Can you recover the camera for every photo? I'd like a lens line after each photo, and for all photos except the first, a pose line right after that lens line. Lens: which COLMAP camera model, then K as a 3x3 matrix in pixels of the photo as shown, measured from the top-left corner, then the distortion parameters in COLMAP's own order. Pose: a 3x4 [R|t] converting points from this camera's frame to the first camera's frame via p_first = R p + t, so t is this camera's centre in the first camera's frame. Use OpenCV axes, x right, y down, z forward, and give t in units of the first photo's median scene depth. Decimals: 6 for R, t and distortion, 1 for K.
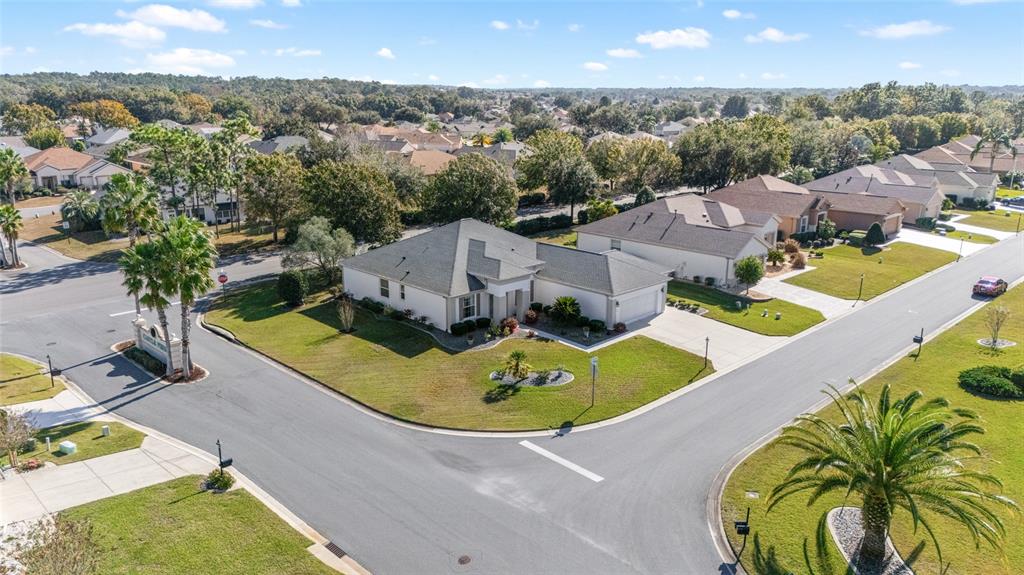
lens RADIAL K [[751.7, 0, 518.2], [0, 751.7, 285.8], [0, 0, 1]] dist [0.101907, -0.117900]
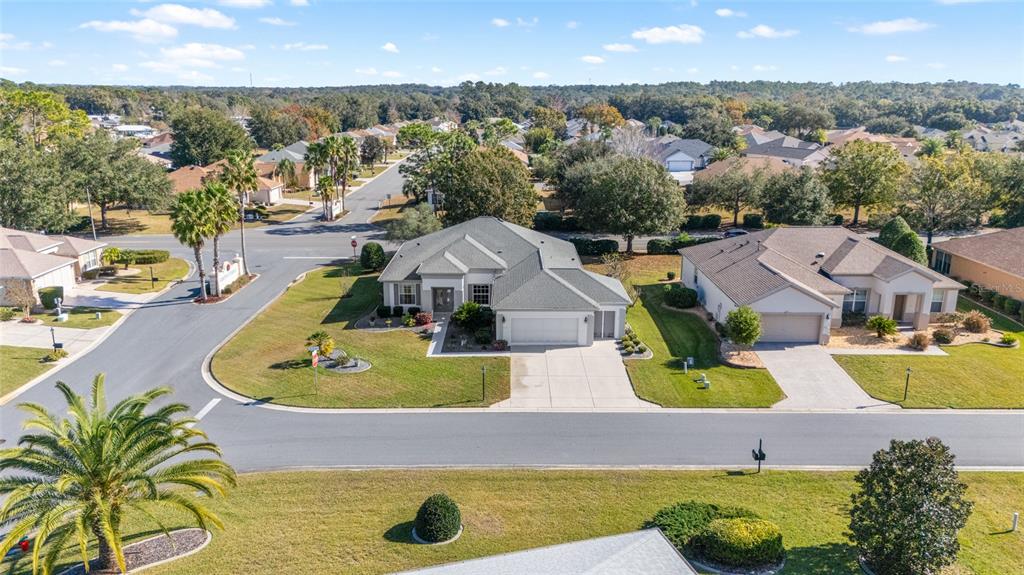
lens RADIAL K [[751.7, 0, 518.2], [0, 751.7, 285.8], [0, 0, 1]] dist [0.101907, -0.117900]
pose [[0.719561, 0.173931, -0.672295, 0.711196], [-0.179159, 0.981848, 0.062261, -0.072741], [0.670921, 0.075647, 0.737661, 0.305679]]
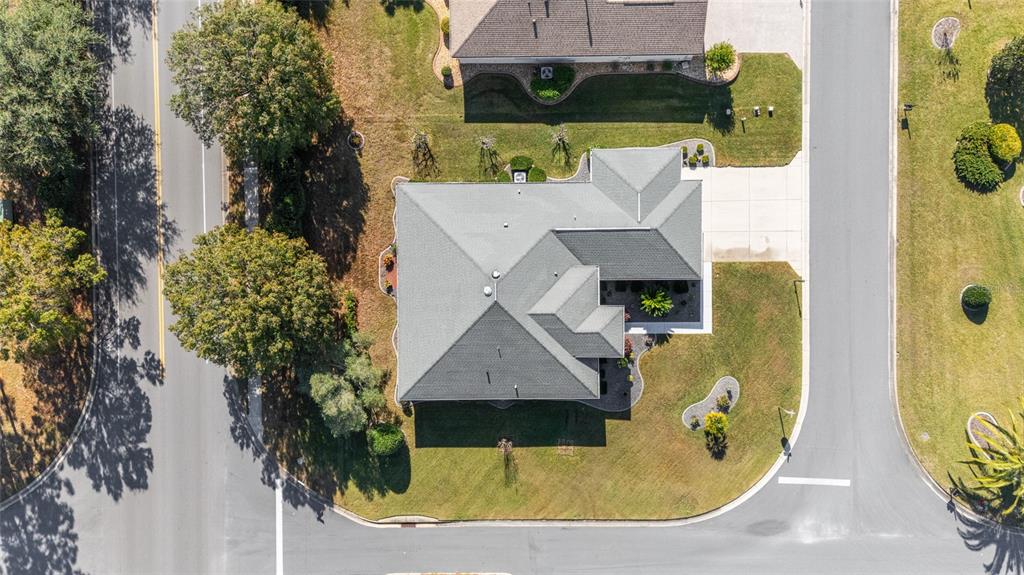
lens RADIAL K [[751.7, 0, 518.2], [0, 751.7, 285.8], [0, 0, 1]] dist [0.101907, -0.117900]
pose [[0.699494, -0.714494, -0.014339, -0.037793], [0.191071, 0.167651, 0.967153, -0.955066], [-0.688621, -0.679258, 0.253790, 0.830578]]
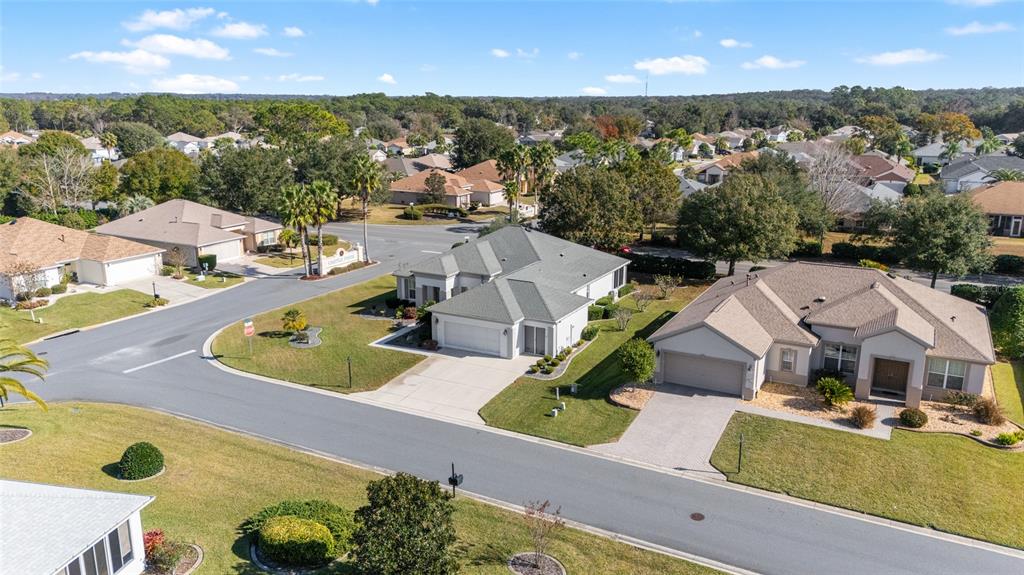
lens RADIAL K [[751.7, 0, 518.2], [0, 751.7, 285.8], [0, 0, 1]] dist [0.101907, -0.117900]
pose [[0.297452, 0.227705, -0.927185, 0.992846], [-0.241467, 0.957512, 0.157687, -0.187297], [0.923697, 0.176980, 0.339797, 0.708729]]
